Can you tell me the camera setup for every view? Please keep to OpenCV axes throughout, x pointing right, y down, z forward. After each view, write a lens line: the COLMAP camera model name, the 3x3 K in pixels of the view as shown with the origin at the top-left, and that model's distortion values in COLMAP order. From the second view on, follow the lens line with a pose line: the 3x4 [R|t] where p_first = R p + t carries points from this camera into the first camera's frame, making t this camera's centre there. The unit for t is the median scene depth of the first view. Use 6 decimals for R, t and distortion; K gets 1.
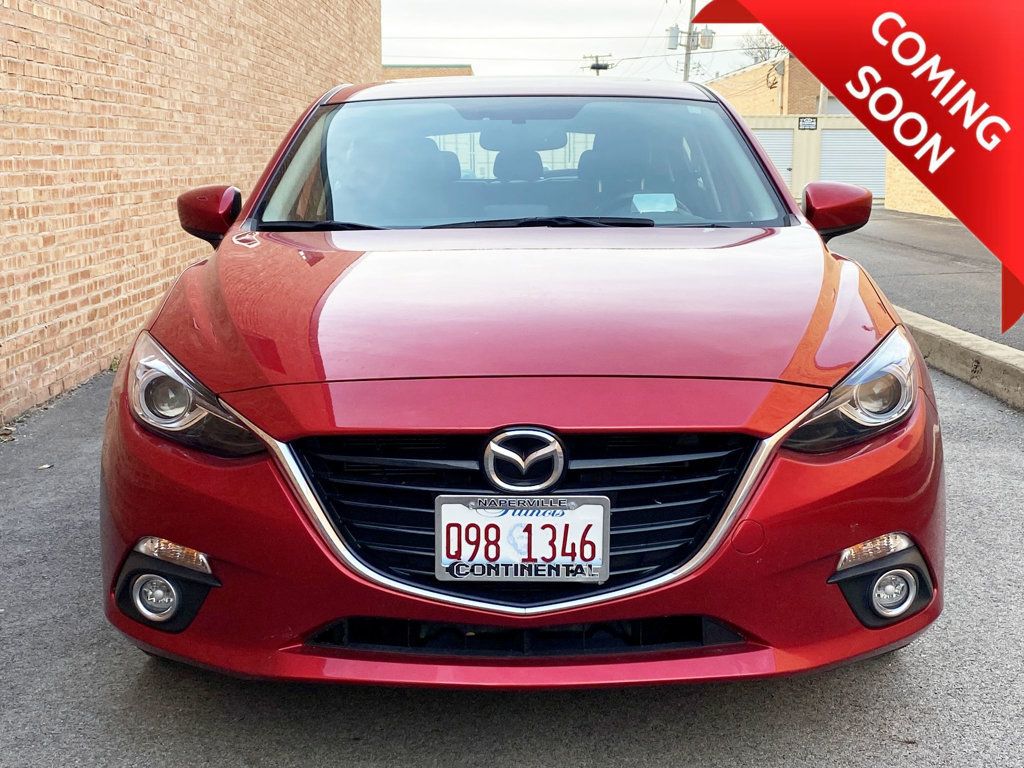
lens RADIAL K [[1487.7, 0, 511.9], [0, 1487.7, 381.6], [0, 0, 1]] dist [0.023630, 0.000000]
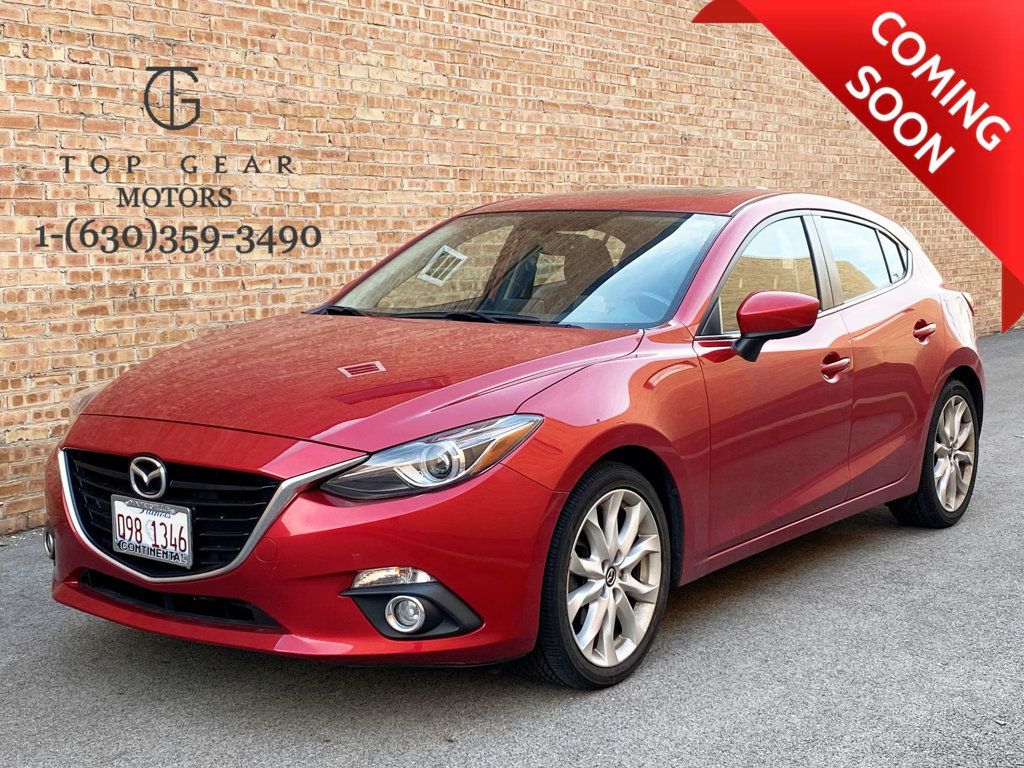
lens RADIAL K [[1487.7, 0, 512.9], [0, 1487.7, 384.5], [0, 0, 1]] dist [0.023630, 0.000000]
pose [[0.805142, 0.067095, -0.589274, 1.168088], [-0.088647, 0.996033, -0.007711, -0.060437], [0.586420, 0.058446, 0.807896, -0.001742]]
